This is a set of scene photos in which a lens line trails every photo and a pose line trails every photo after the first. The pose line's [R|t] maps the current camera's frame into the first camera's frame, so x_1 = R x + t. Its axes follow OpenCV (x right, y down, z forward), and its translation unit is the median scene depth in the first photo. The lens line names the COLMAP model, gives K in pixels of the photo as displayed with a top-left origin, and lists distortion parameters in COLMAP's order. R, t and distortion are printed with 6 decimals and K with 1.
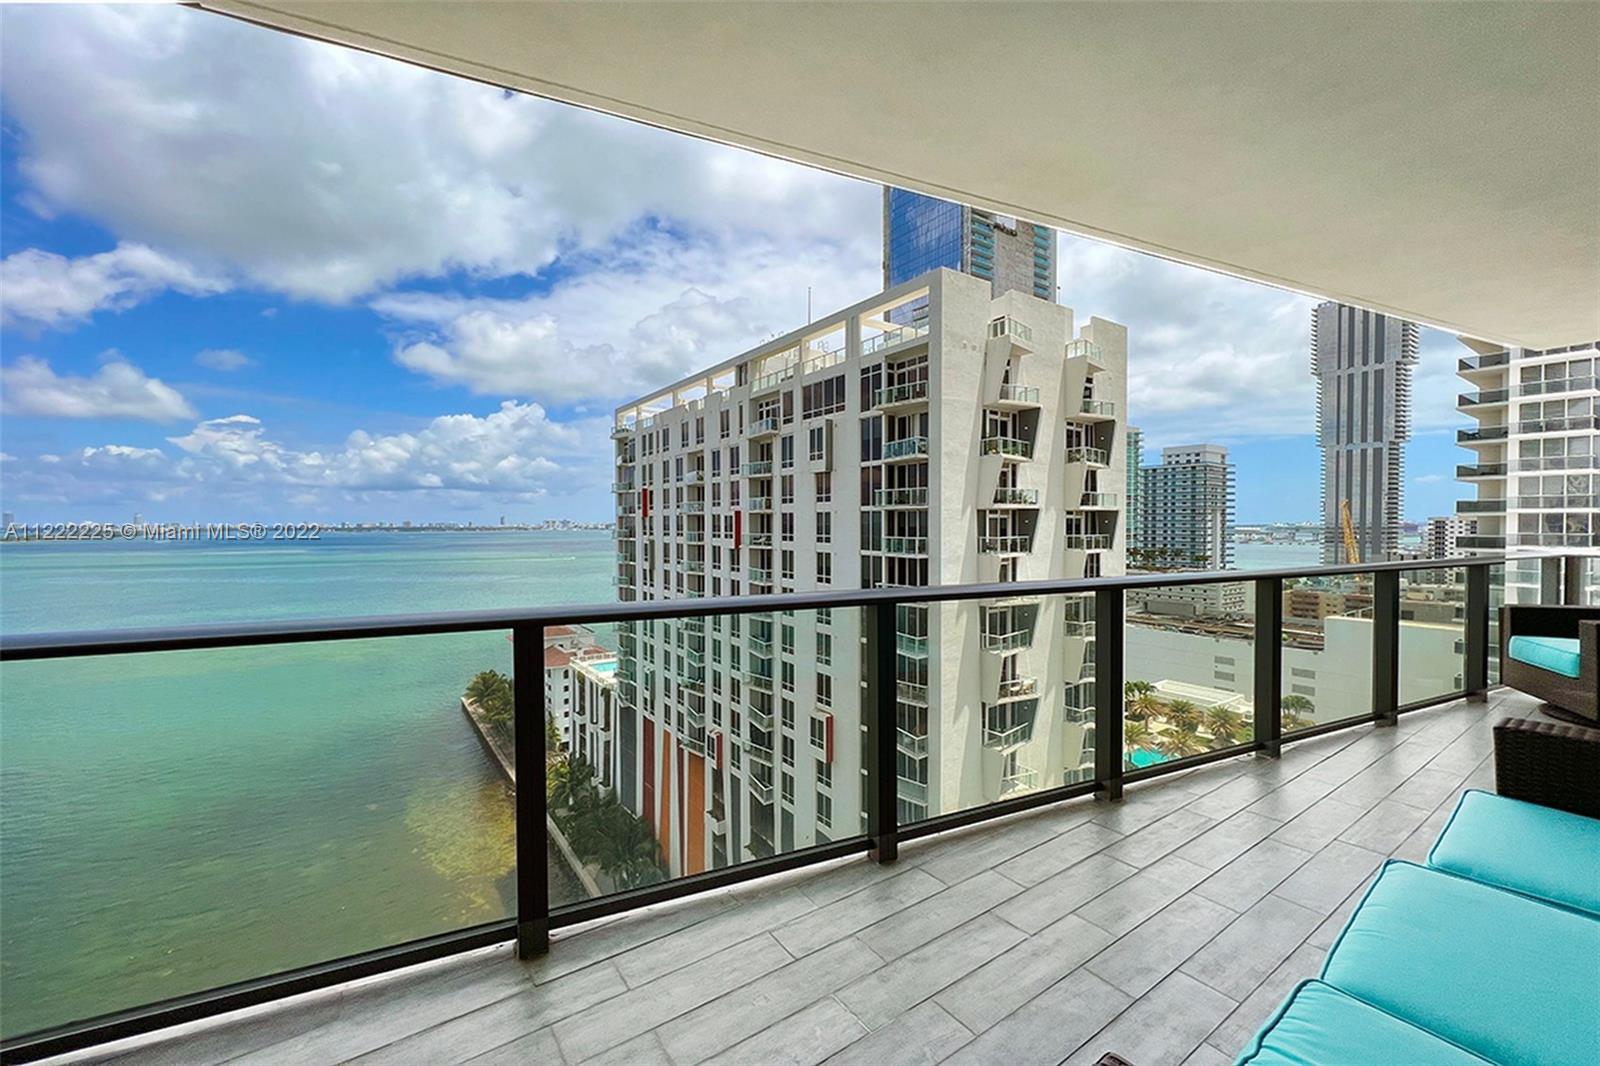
lens RADIAL K [[644.0, 0, 780.9], [0, 644.0, 535.0], [0, 0, 1]] dist [-0.002862, 0.001951]
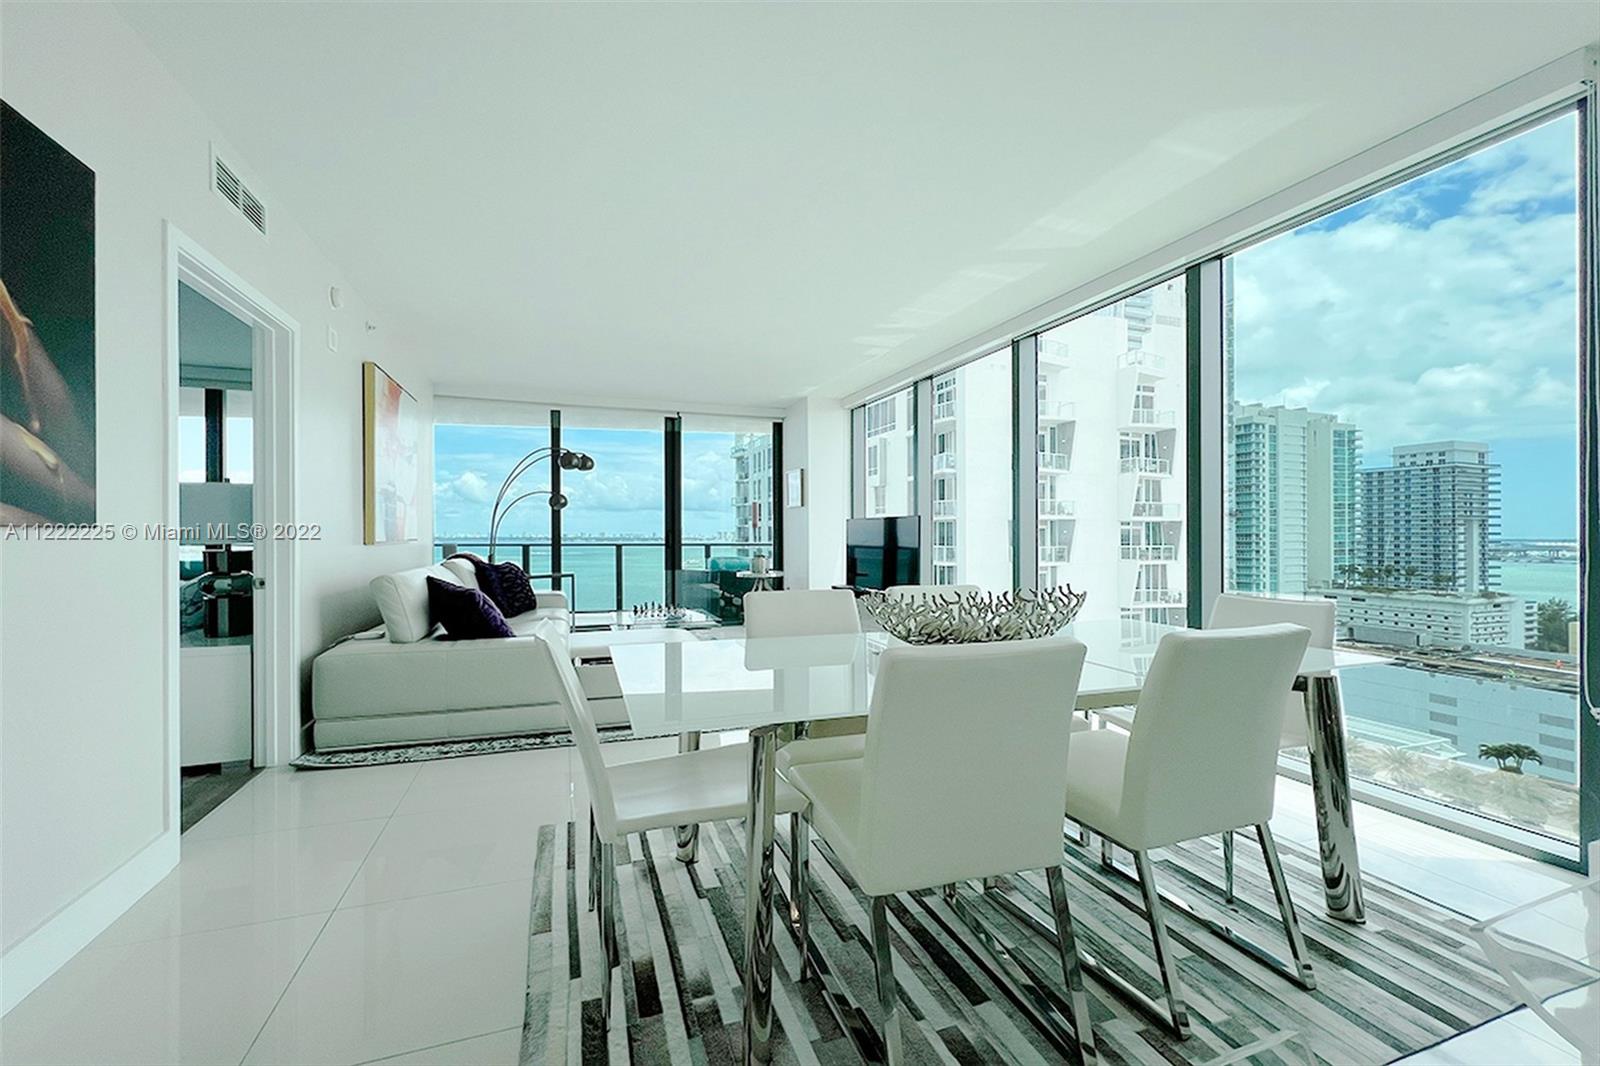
lens RADIAL K [[644.0, 0, 789.0], [0, 644.0, 526.8], [0, 0, 1]] dist [-0.002862, 0.001951]
pose [[0.967217, 0.001359, -0.253948, 0.132707], [-0.008938, 0.999548, -0.028692, 0.002568], [0.253794, 0.030021, 0.966792, -0.061755]]
